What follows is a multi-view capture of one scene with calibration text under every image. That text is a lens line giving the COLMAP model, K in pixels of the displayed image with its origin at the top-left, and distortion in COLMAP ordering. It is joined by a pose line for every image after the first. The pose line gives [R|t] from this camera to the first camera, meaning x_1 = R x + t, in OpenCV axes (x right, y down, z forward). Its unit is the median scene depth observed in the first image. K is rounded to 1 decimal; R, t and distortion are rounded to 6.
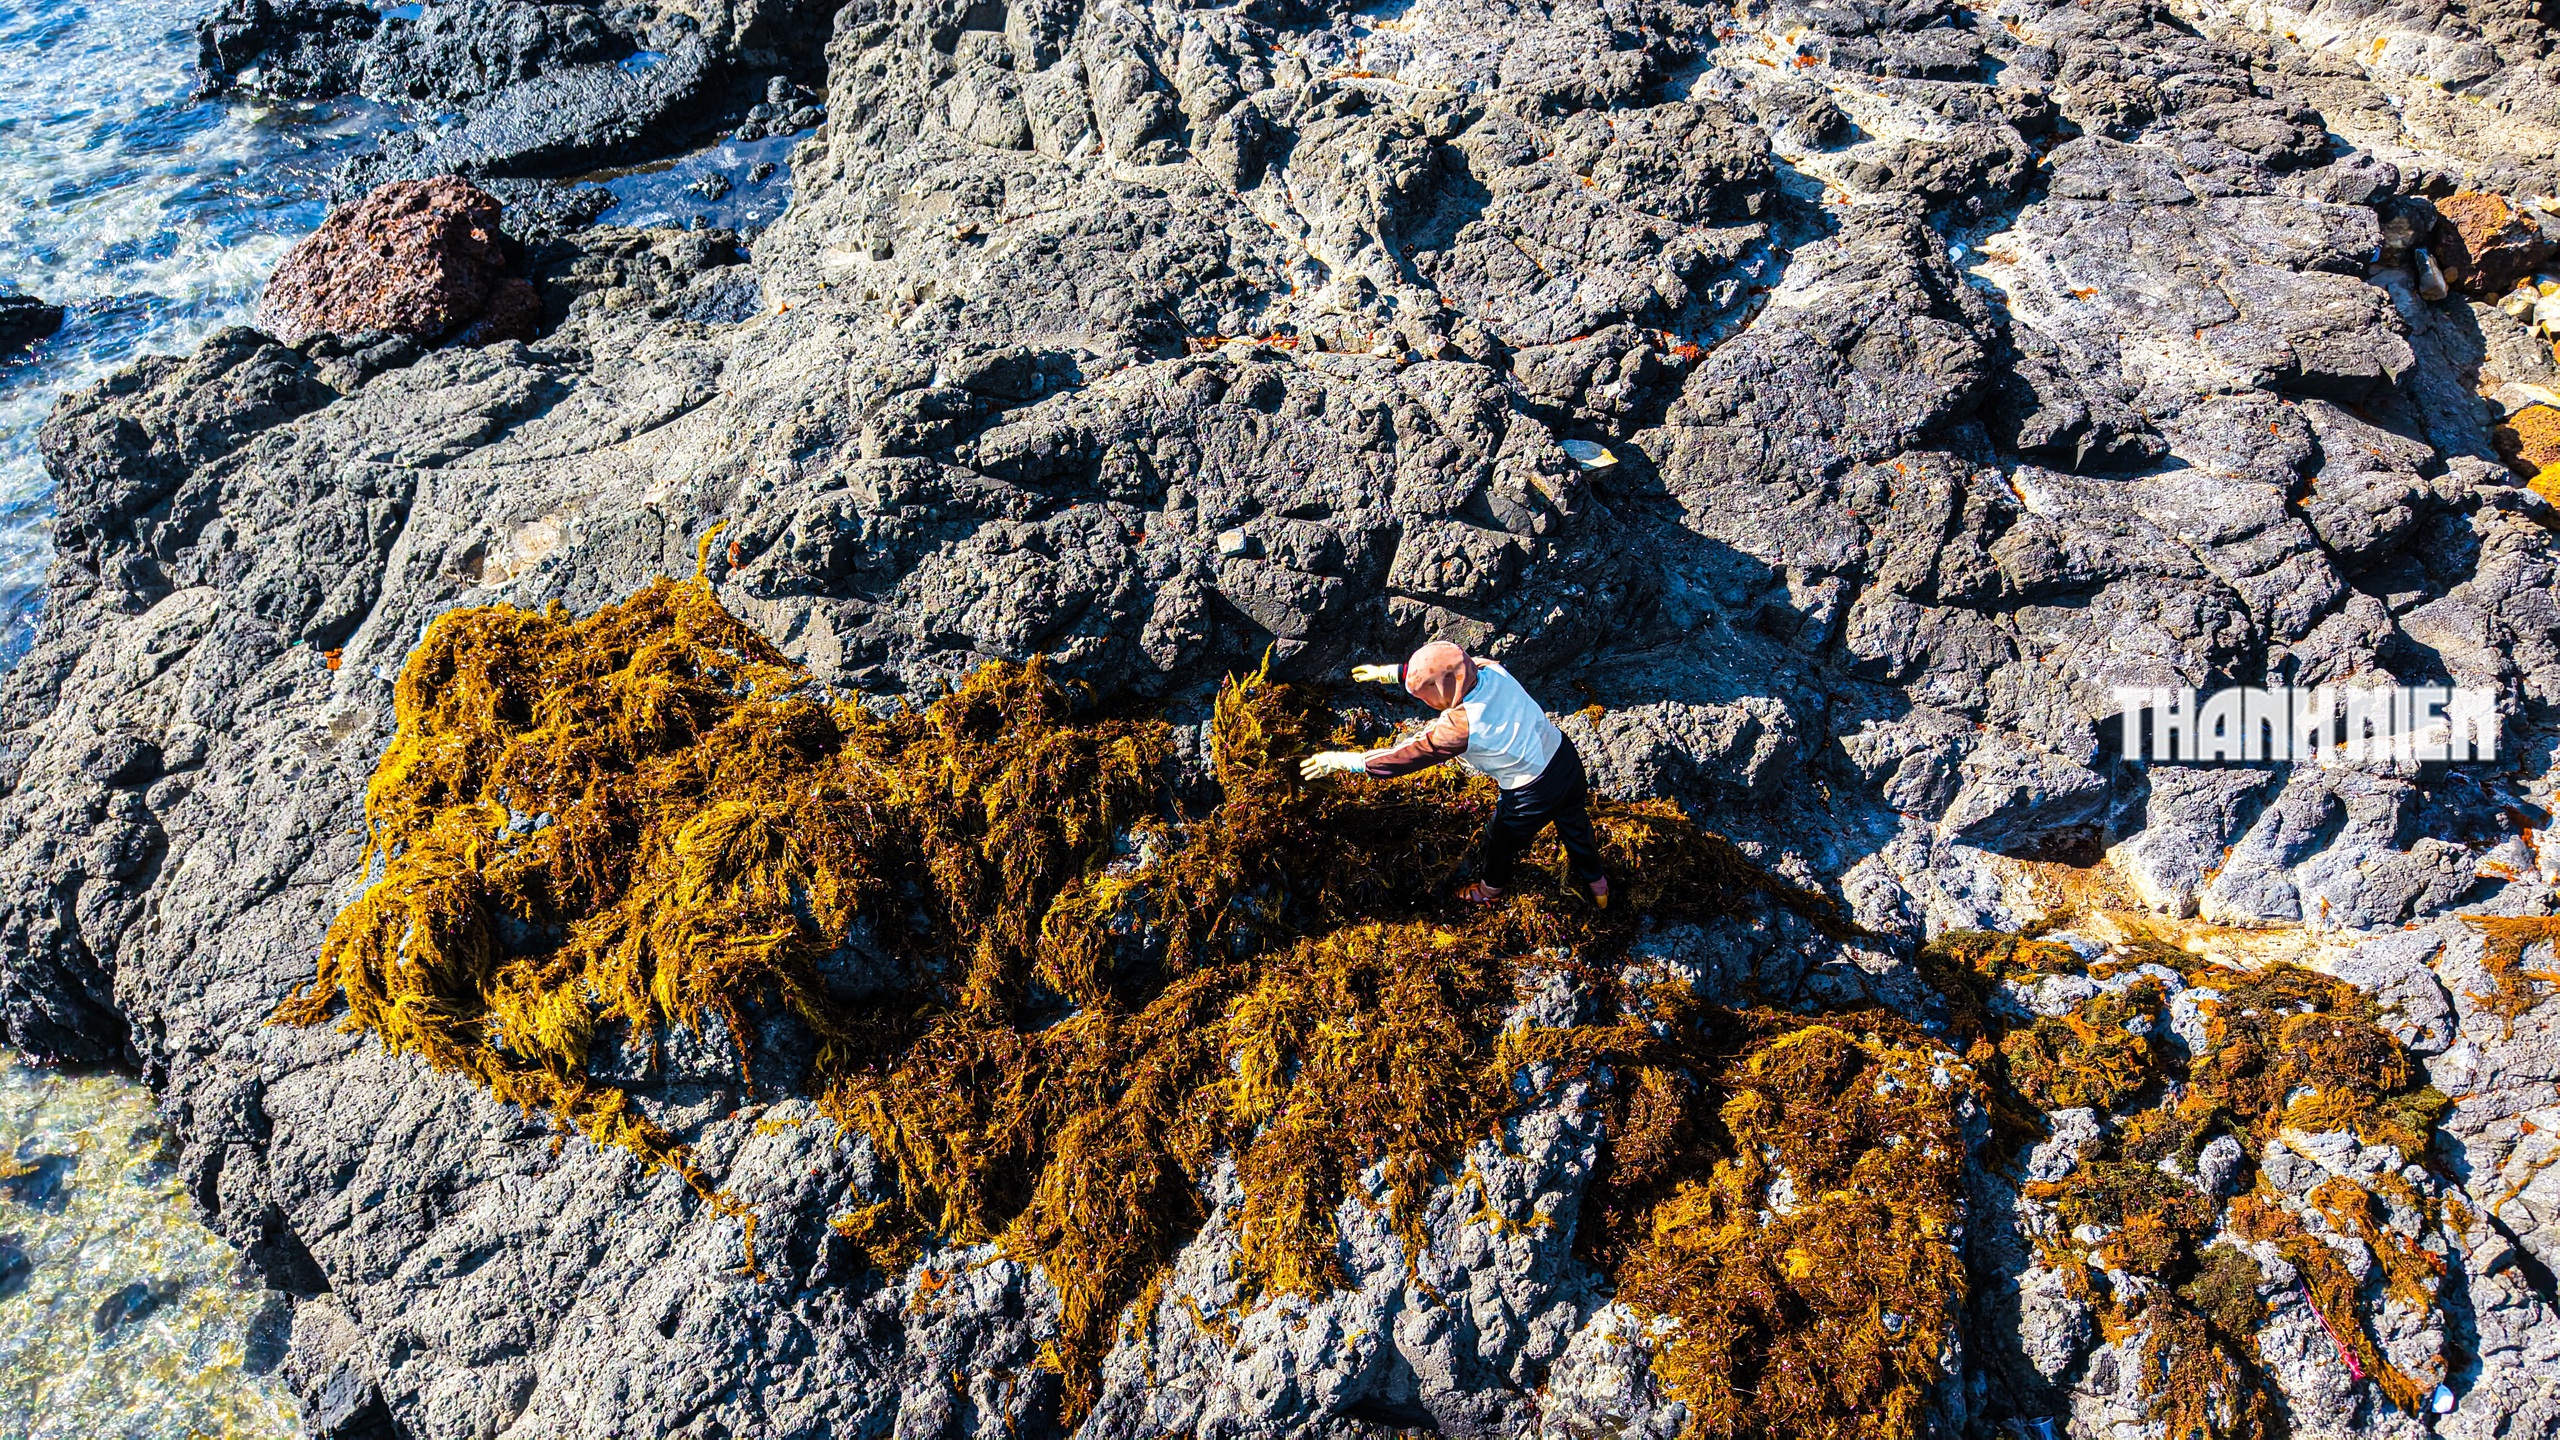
lens RADIAL K [[1693.0, 0, 1277.5], [0, 1693.0, 719.4], [0, 0, 1]] dist [-0.000716, -0.000998]
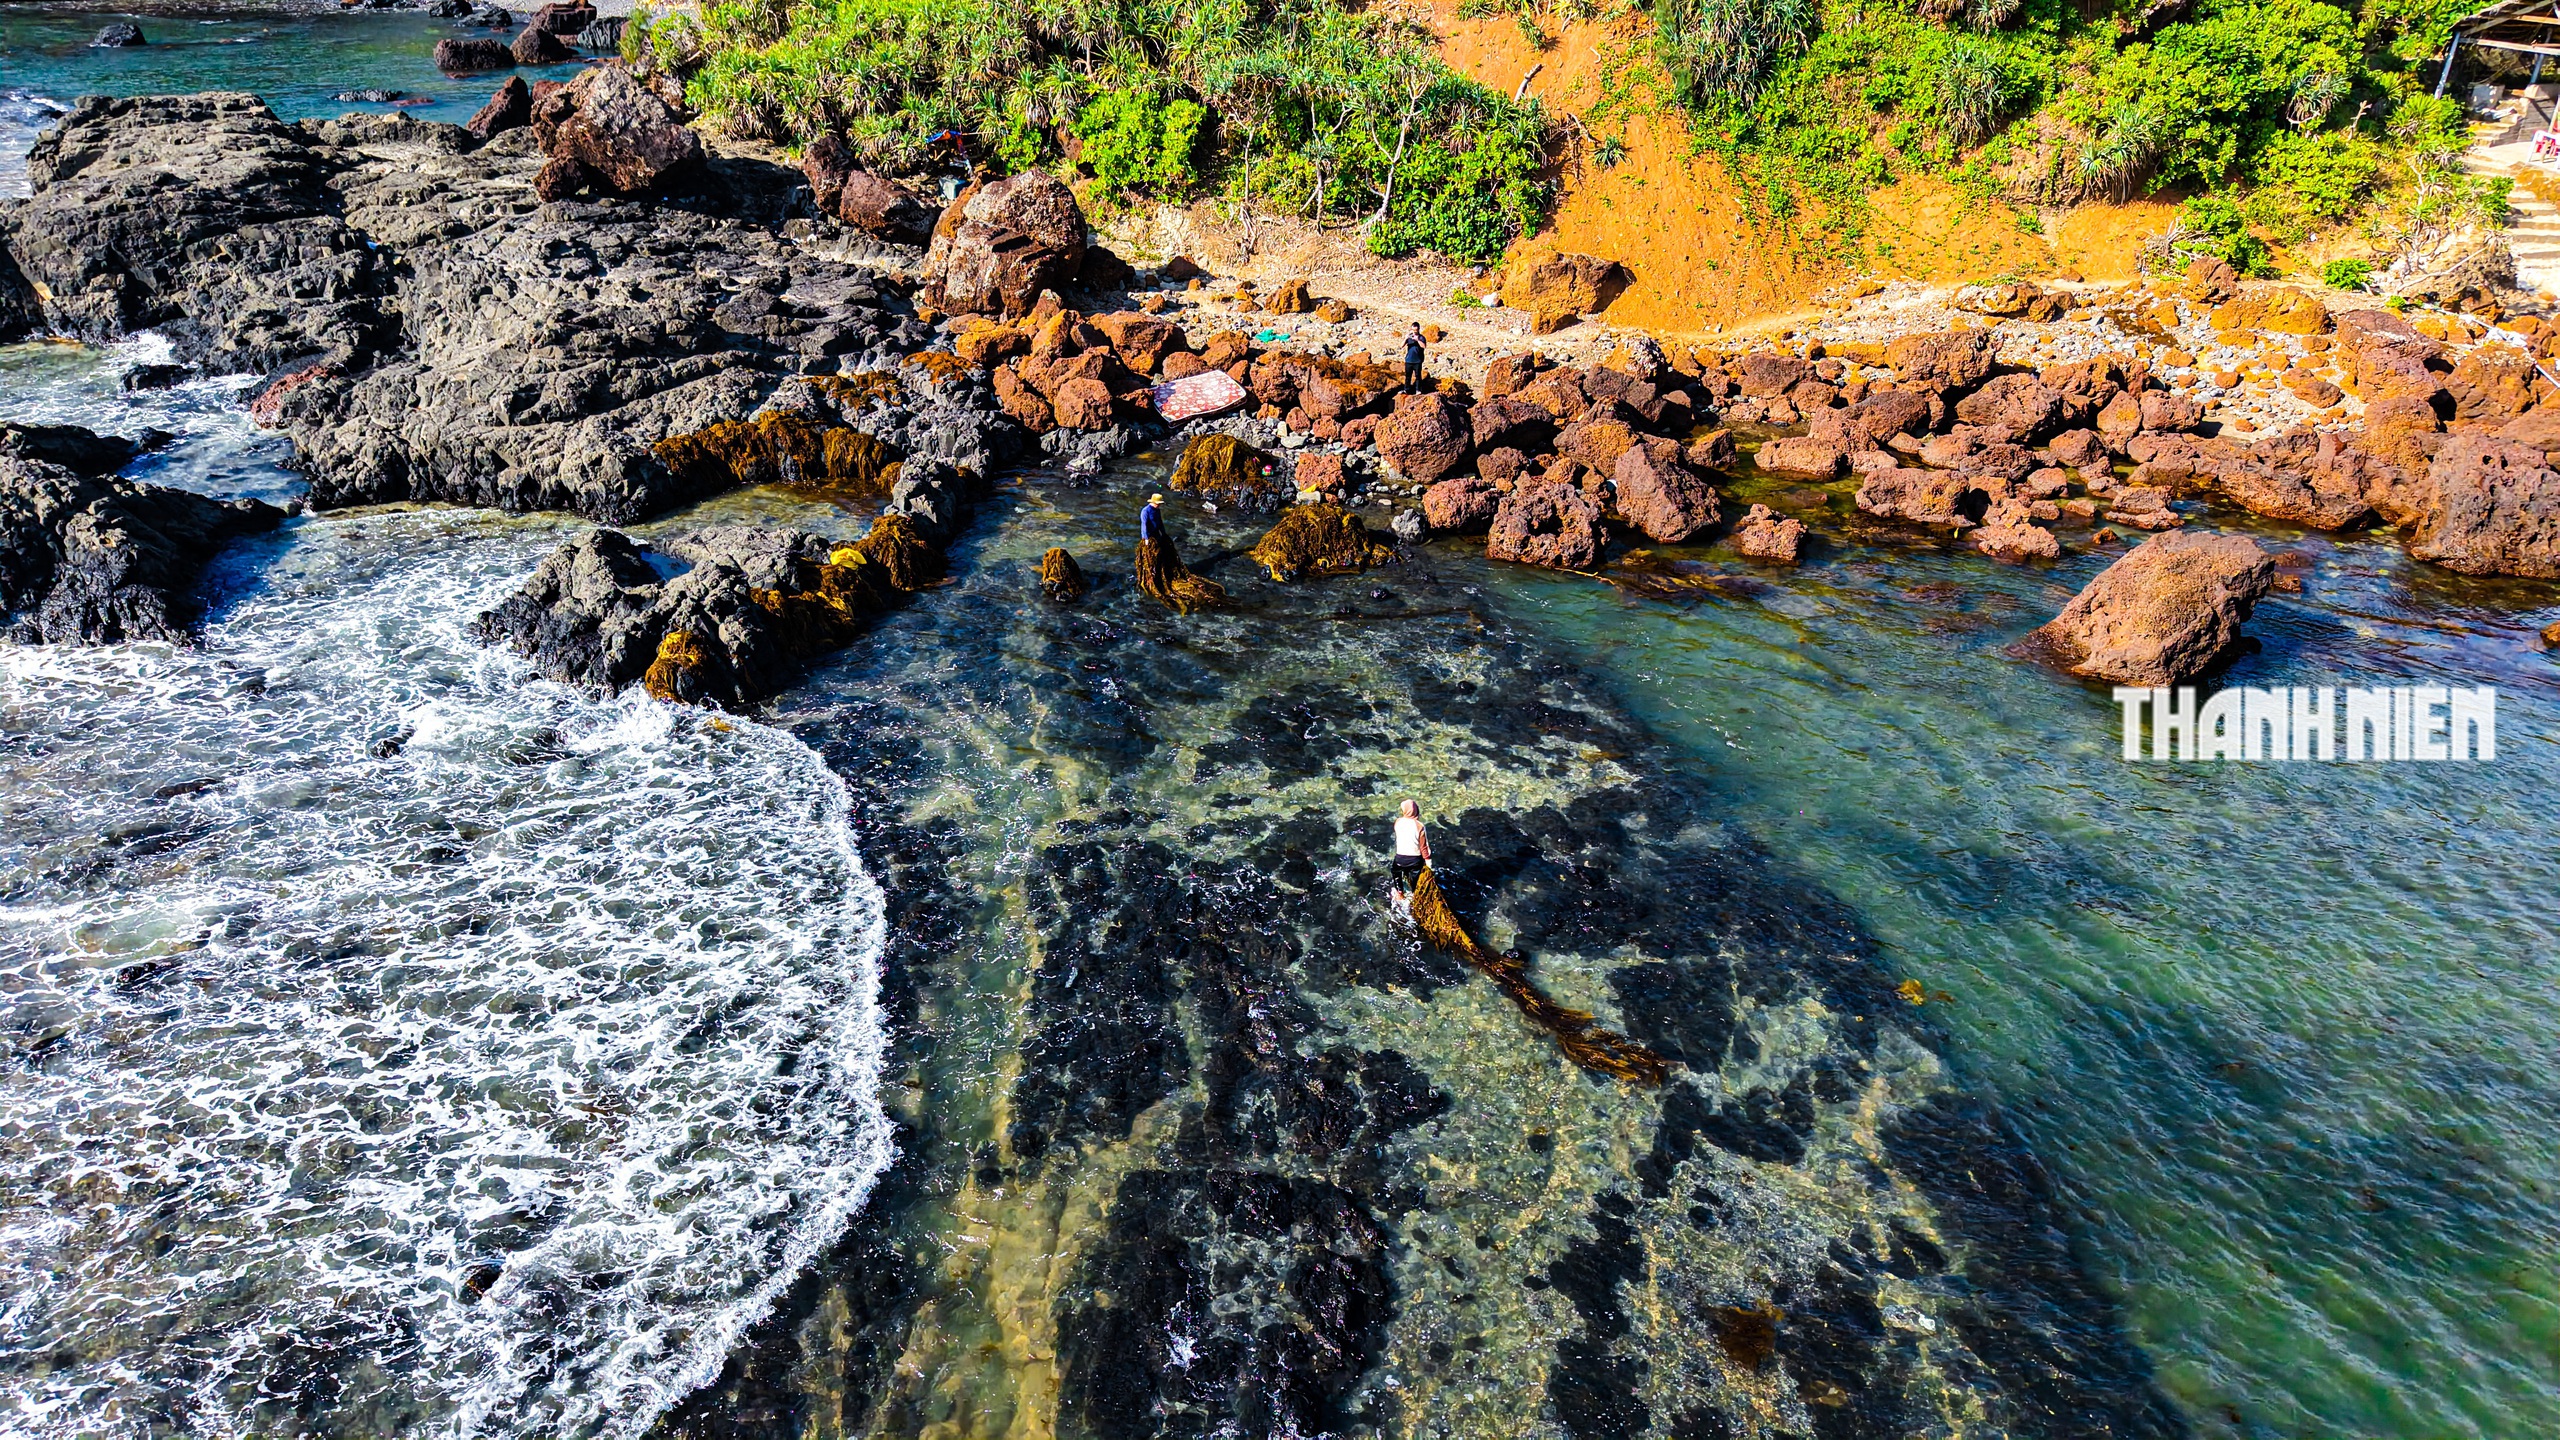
lens RADIAL K [[1693.0, 0, 1284.6], [0, 1693.0, 721.1], [0, 0, 1]] dist [-0.000716, -0.000998]
pose [[0.815055, -0.265547, 0.514947, -1.192758], [0.409521, 0.892760, -0.187810, 2.364358], [-0.409851, 0.363957, 0.836395, -3.146925]]
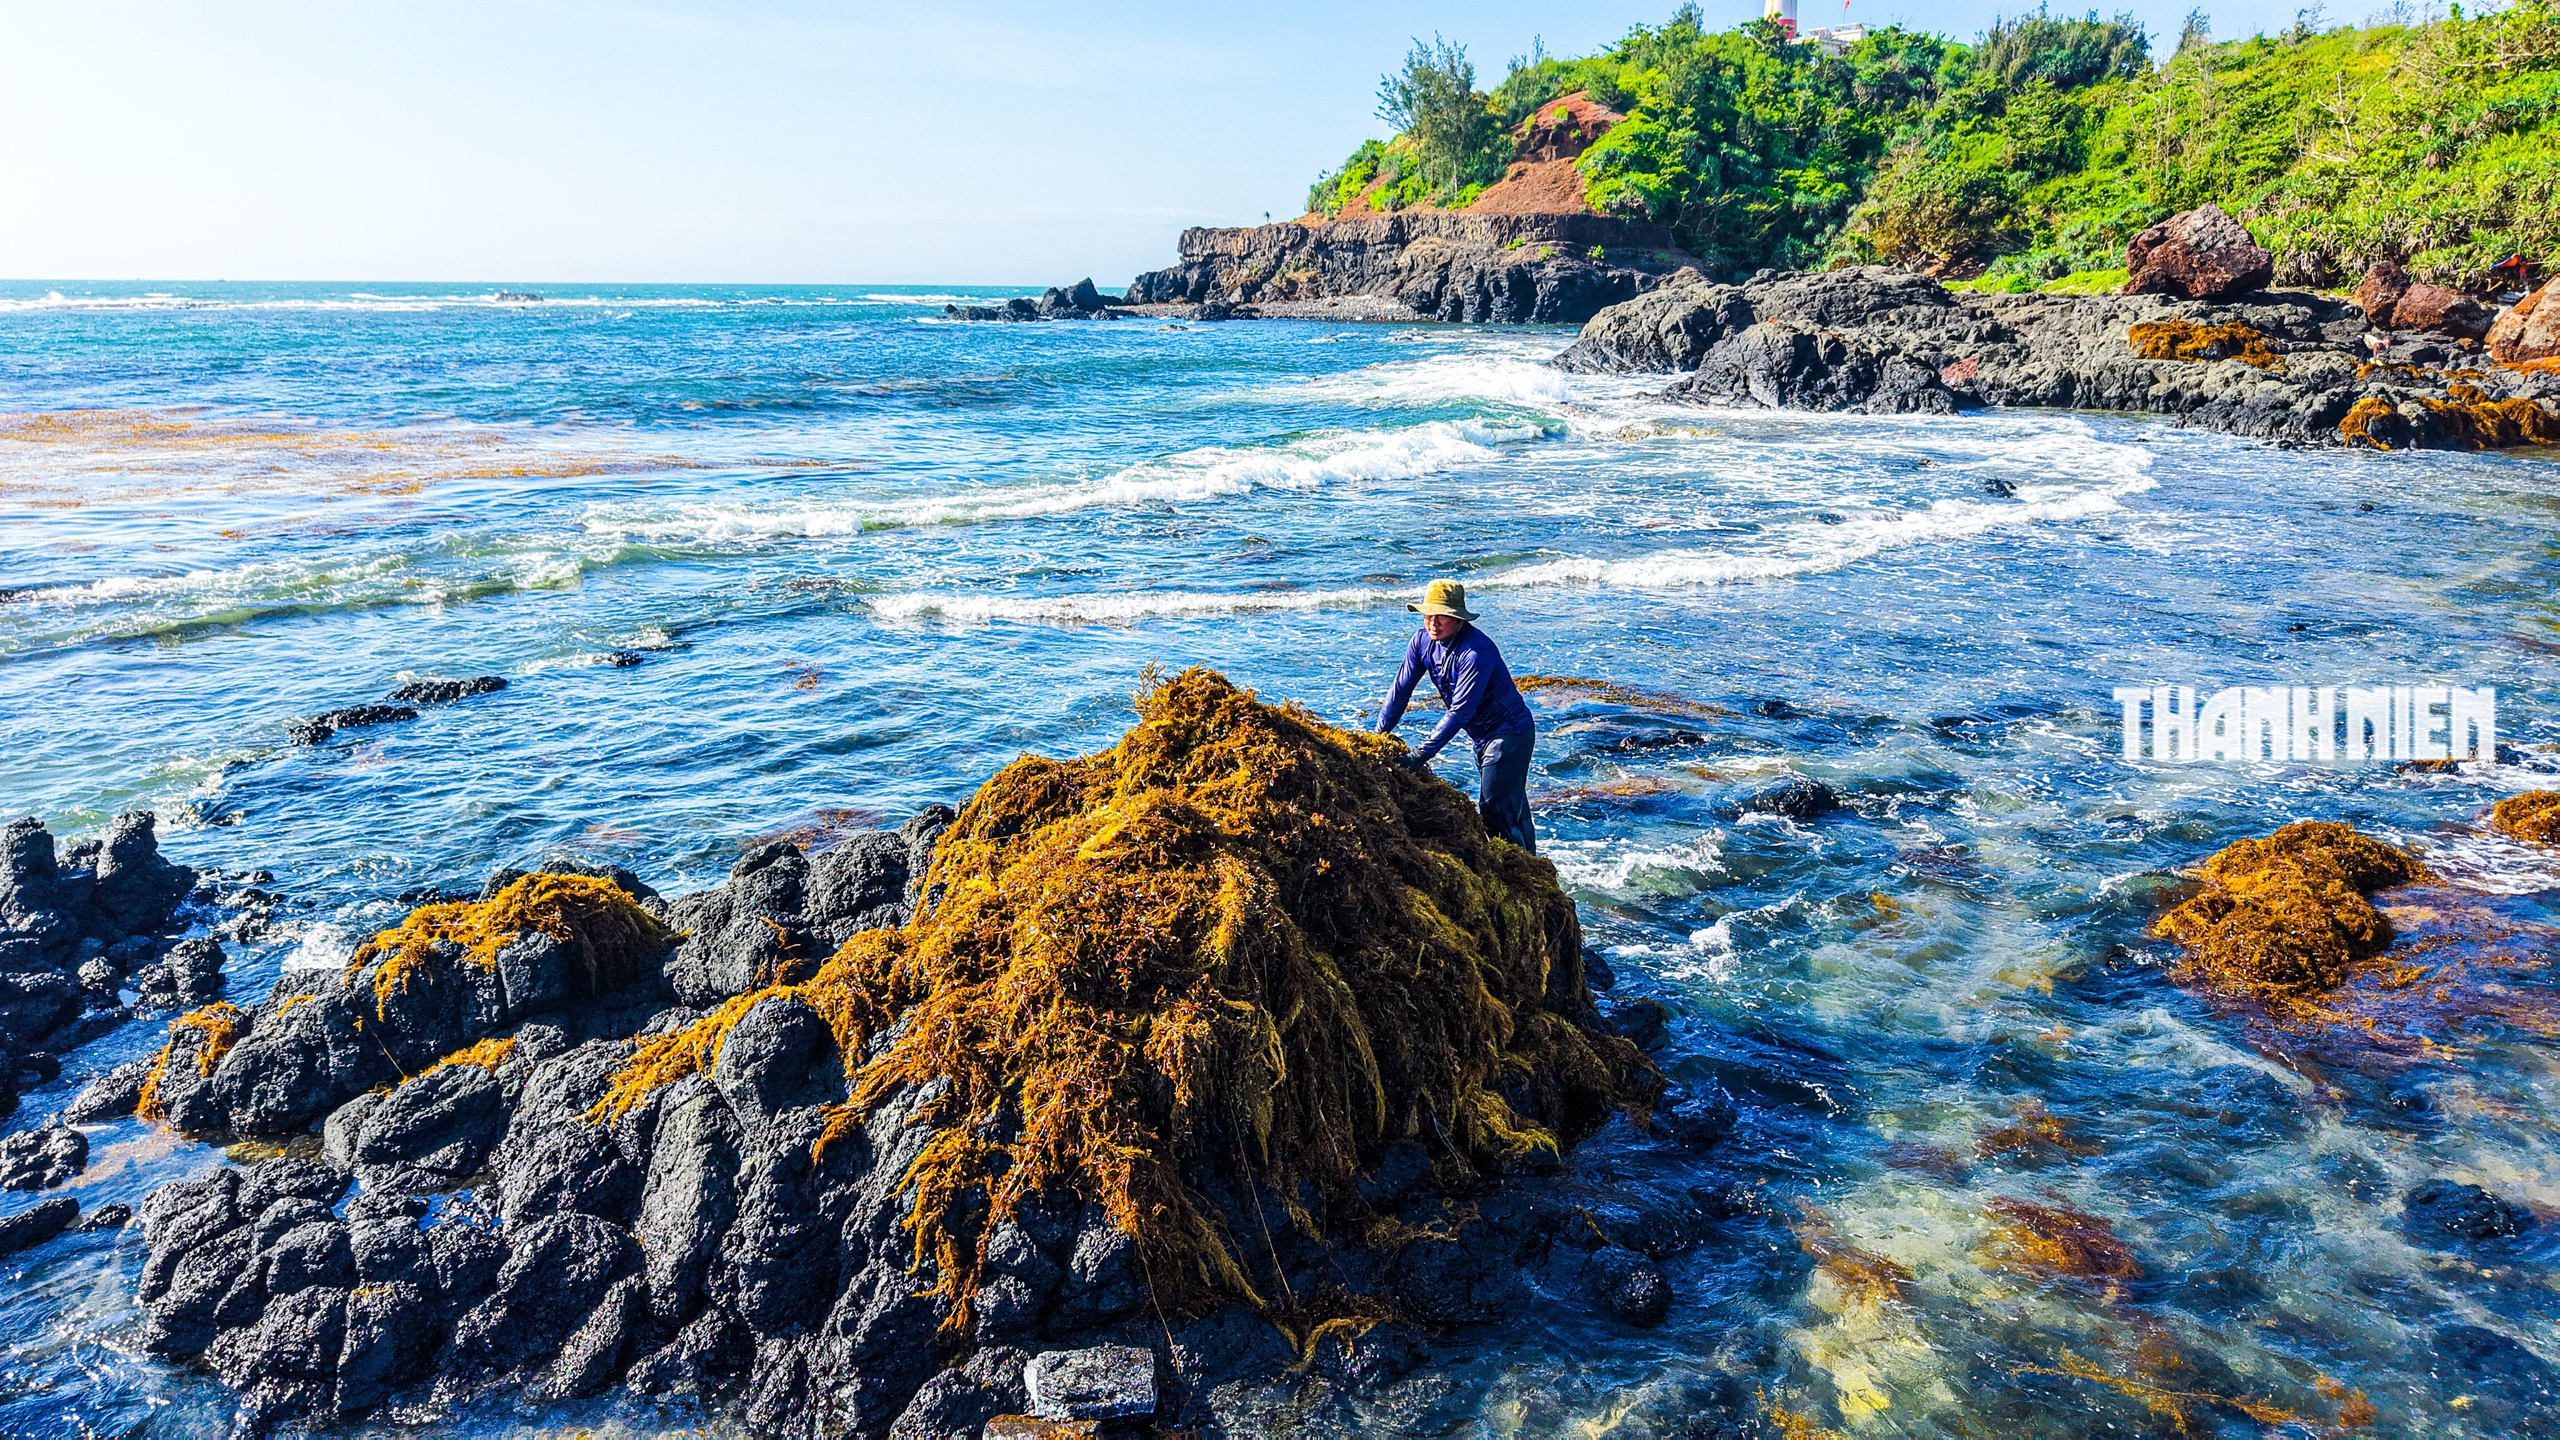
lens RADIAL K [[1693.0, 0, 1280.7], [0, 1693.0, 723.0], [0, 0, 1]] dist [-0.000716, -0.000998]
pose [[0.996770, 0.016832, -0.078527, -2.789720], [-0.055756, 0.848784, -0.525792, 4.190215], [0.057802, 0.528472, 0.846981, -3.375237]]
